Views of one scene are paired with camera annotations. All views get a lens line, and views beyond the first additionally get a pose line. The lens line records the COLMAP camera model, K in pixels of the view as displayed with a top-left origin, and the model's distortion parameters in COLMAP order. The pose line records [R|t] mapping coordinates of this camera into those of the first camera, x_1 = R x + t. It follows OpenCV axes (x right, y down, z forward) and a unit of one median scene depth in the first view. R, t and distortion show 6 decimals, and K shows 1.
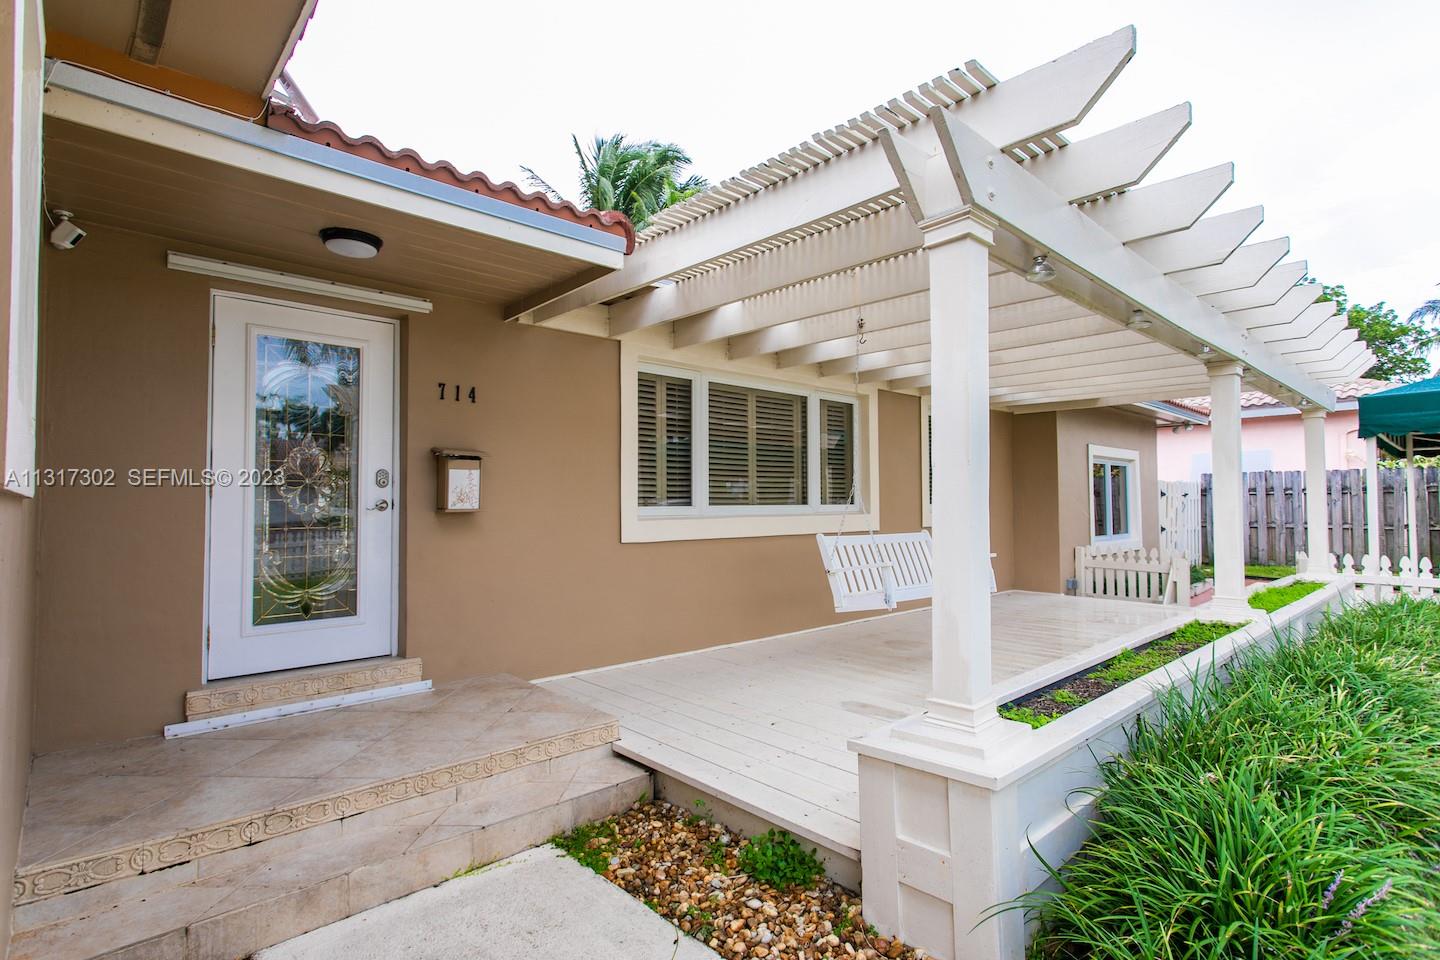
lens RADIAL K [[694.3, 0, 716.8], [0, 694.3, 483.2], [0, 0, 1]] dist [0.006305, 0.000953]
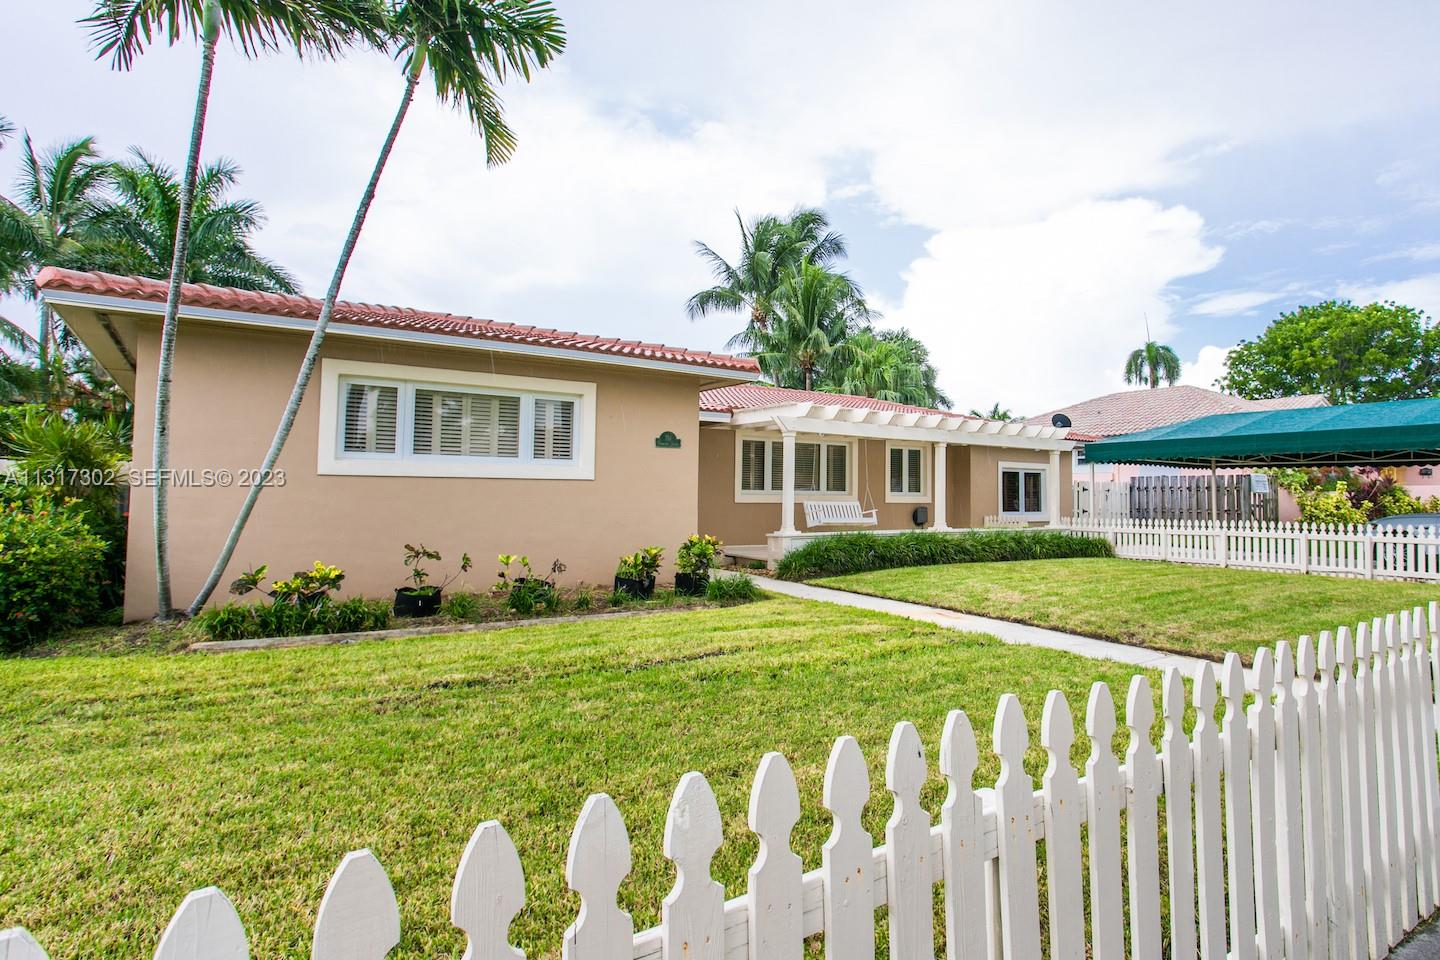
lens RADIAL K [[694.3, 0, 716.8], [0, 694.3, 483.2], [0, 0, 1]] dist [0.006305, 0.000953]
pose [[0.969684, 0.016880, -0.243780, 0.354248], [-0.011487, 0.999657, 0.023527, -0.043353], [0.244093, -0.020013, 0.969545, -1.300751]]
